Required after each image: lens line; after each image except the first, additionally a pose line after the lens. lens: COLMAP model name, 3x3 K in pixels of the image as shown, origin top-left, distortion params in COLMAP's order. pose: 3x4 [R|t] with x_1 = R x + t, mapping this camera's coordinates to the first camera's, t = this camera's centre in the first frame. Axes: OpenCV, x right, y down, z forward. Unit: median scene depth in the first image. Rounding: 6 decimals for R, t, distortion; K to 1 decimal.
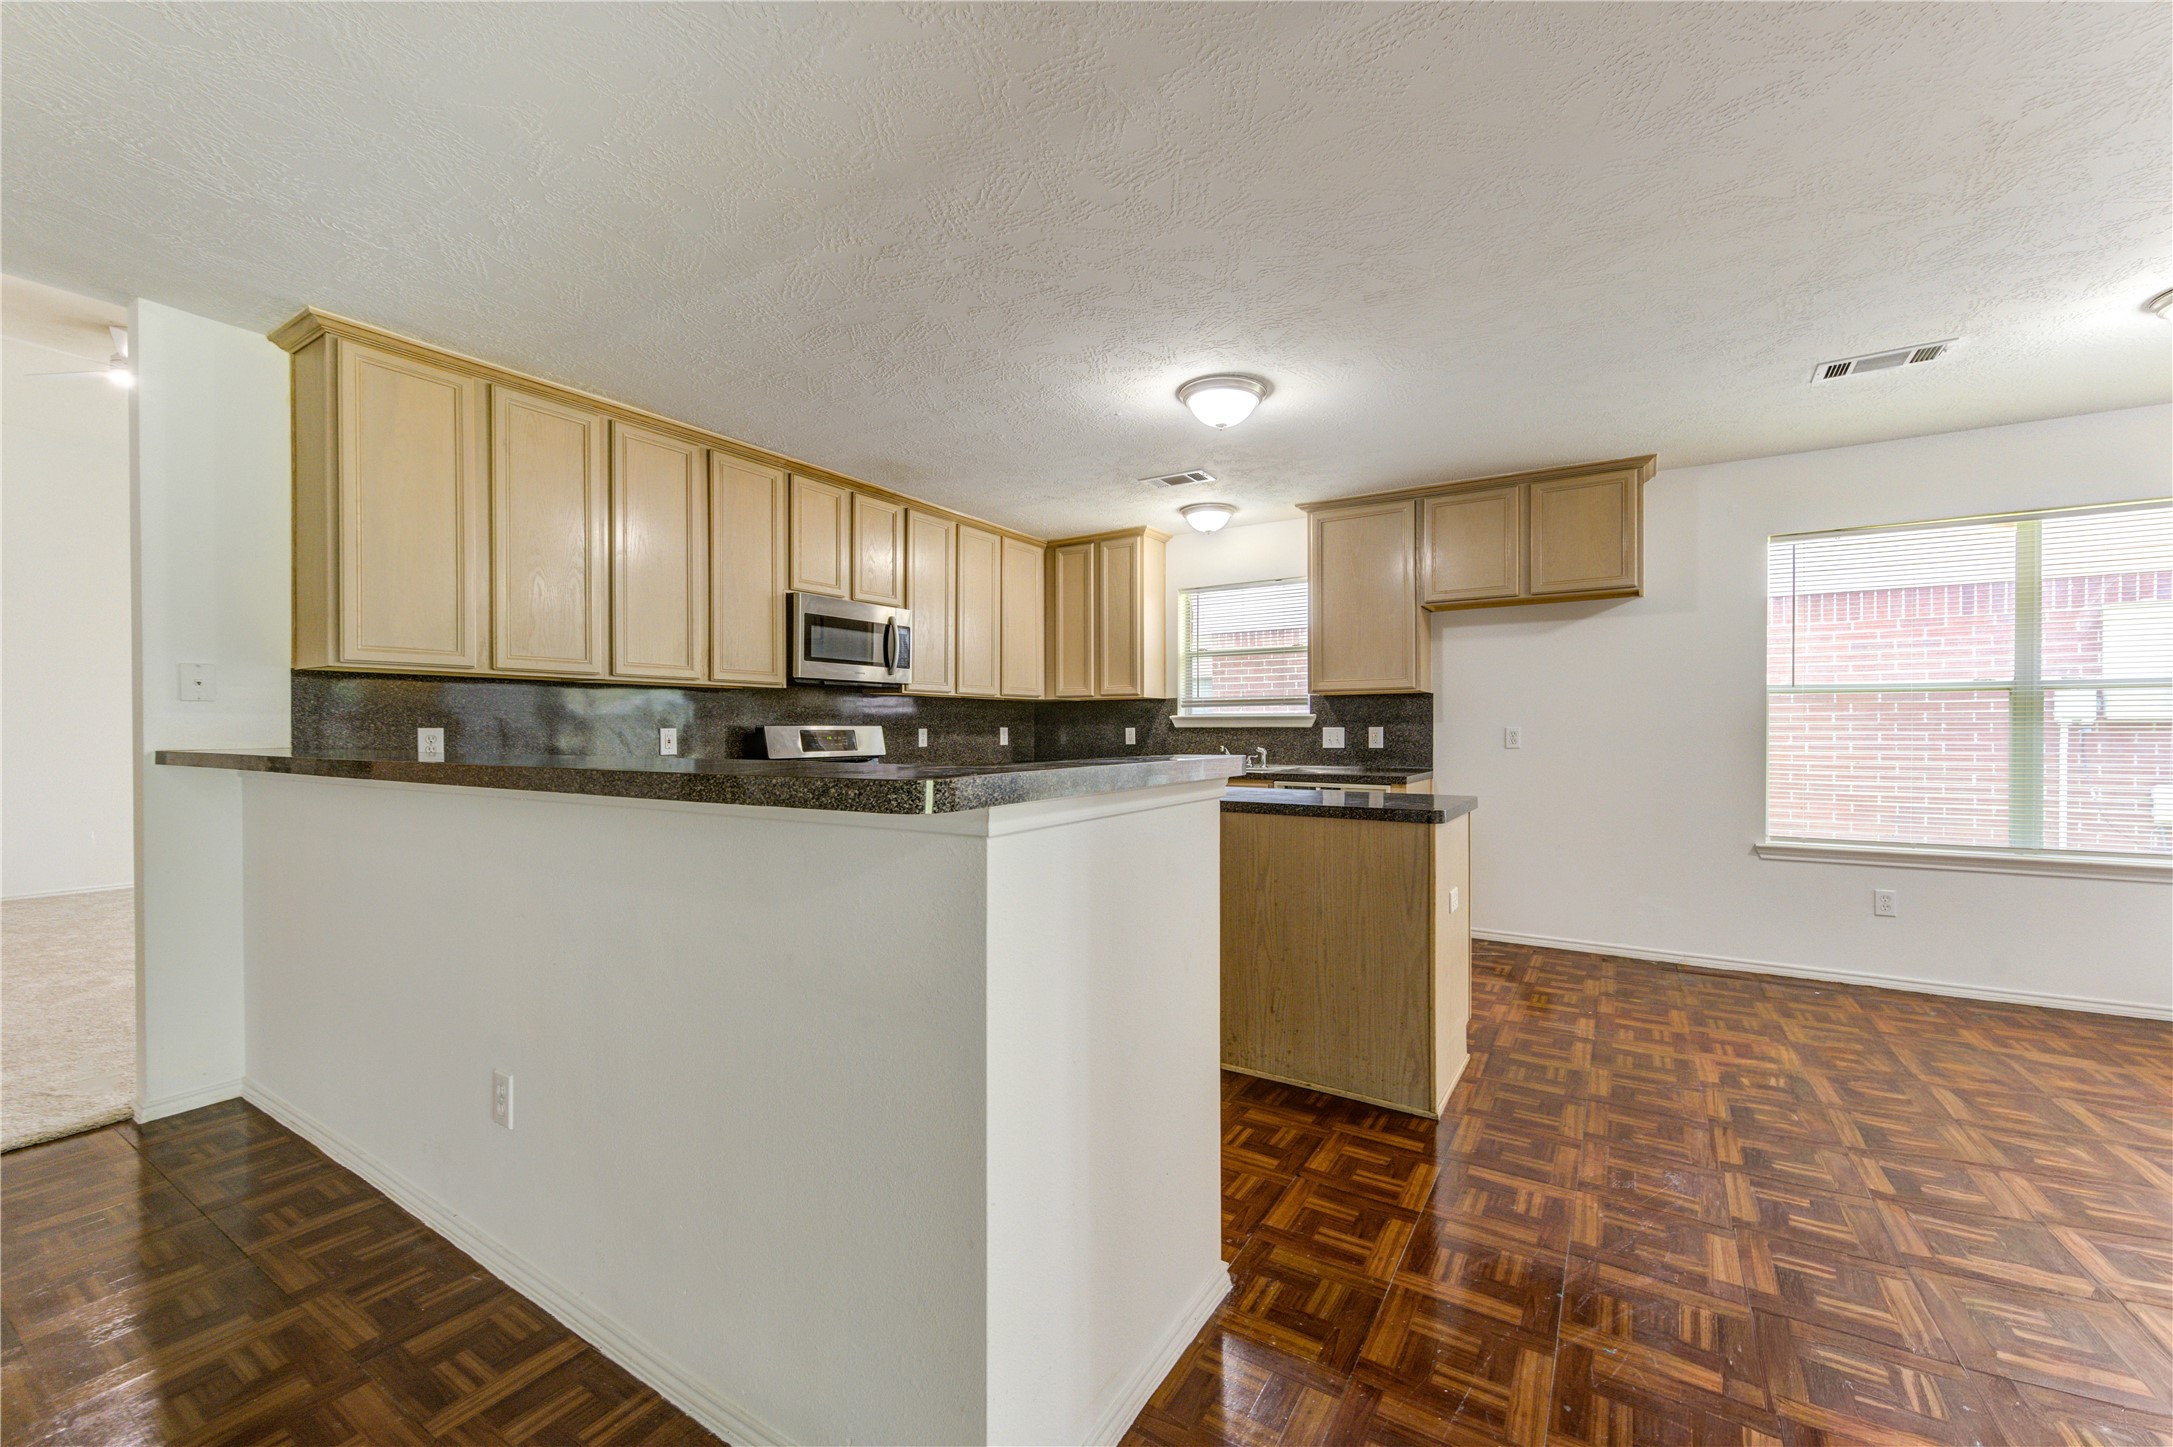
lens RADIAL K [[854.4, 0, 1083.4], [0, 854.4, 736.6], [0, 0, 1]] dist [0.004211, 0.000861]
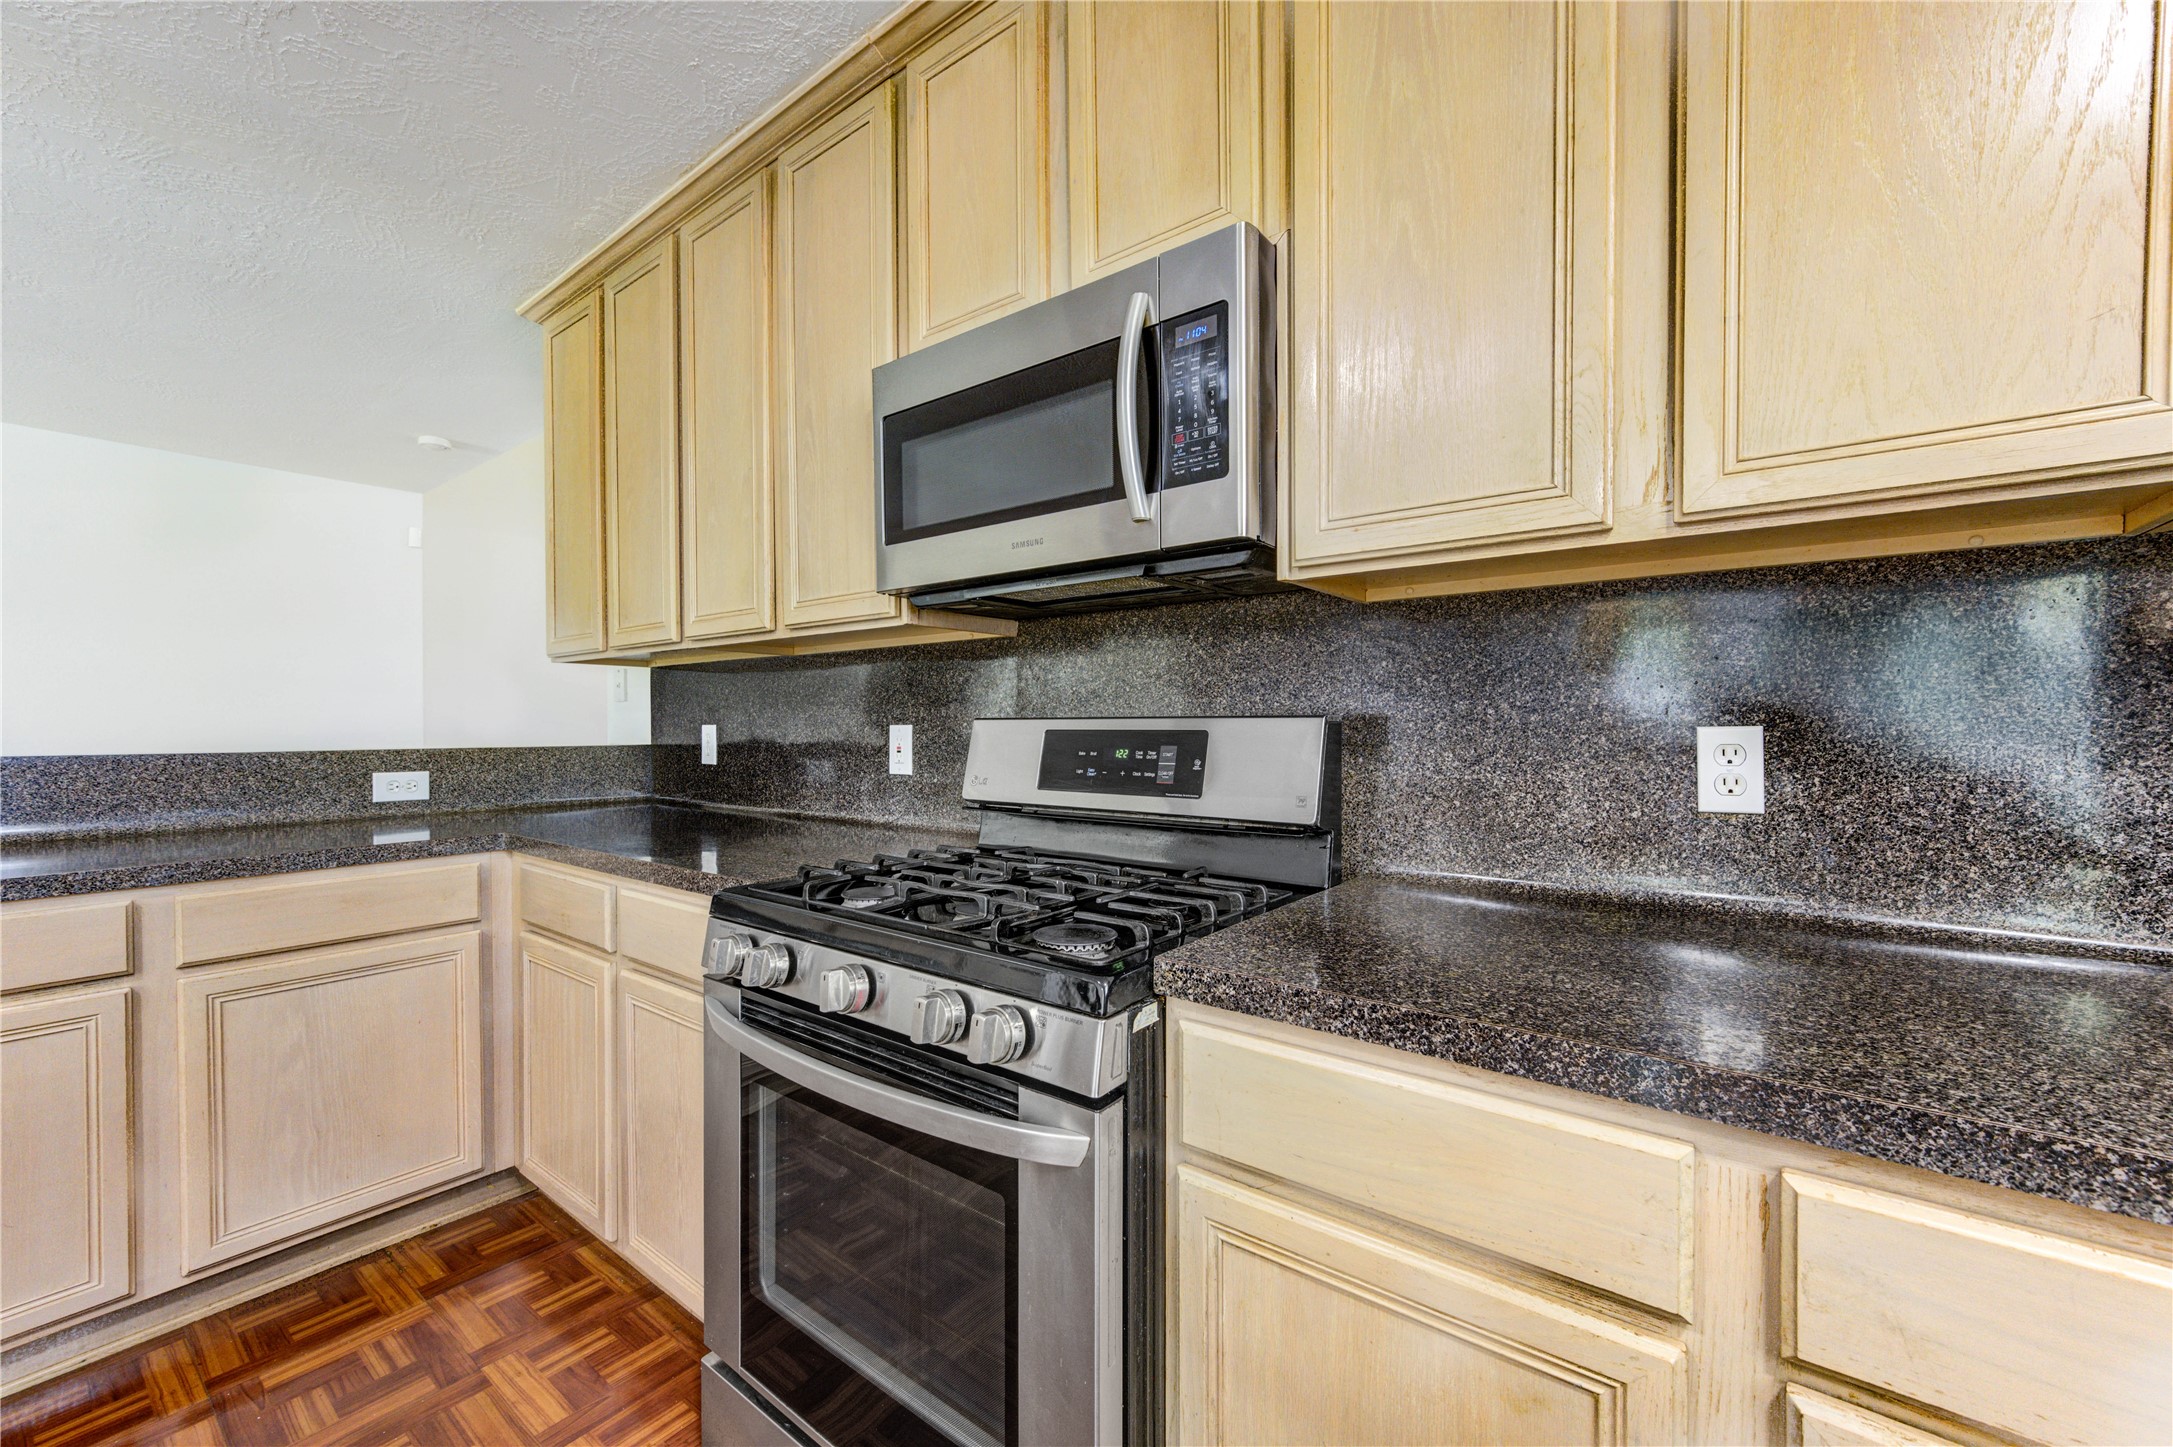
lens RADIAL K [[854.4, 0, 1093.5], [0, 854.4, 728.7], [0, 0, 1]] dist [0.004211, 0.000861]
pose [[-0.076408, 0.007664, -0.997047, 0.036050], [-0.007049, 0.999941, 0.008227, -0.010944], [0.997052, 0.007657, -0.076350, 1.025804]]
